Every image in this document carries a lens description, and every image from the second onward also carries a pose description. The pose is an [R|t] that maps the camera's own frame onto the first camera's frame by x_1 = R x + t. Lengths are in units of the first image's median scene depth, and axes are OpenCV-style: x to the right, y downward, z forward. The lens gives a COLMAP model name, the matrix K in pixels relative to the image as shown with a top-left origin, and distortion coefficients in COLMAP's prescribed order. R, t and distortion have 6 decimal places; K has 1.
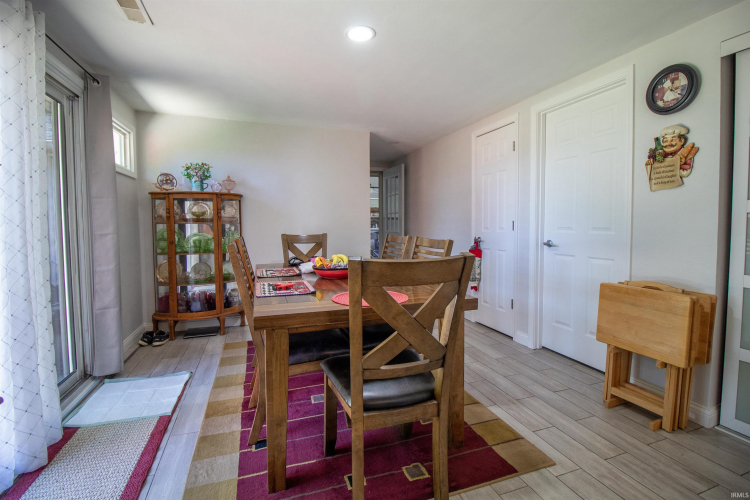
lens RADIAL K [[350.9, 0, 376.4], [0, 350.9, 245.0], [0, 0, 1]] dist [-0.000833, -0.010616]
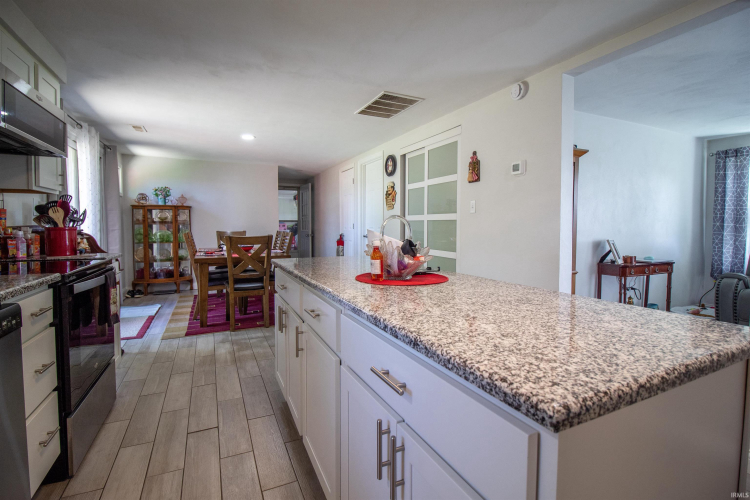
lens RADIAL K [[350.9, 0, 374.7], [0, 350.9, 245.3], [0, 0, 1]] dist [-0.000833, -0.010616]
pose [[0.993661, -0.002153, 0.112399, 0.276316], [0.002696, 0.999985, -0.004682, 0.044491], [-0.112387, 0.004955, 0.993652, -0.700868]]
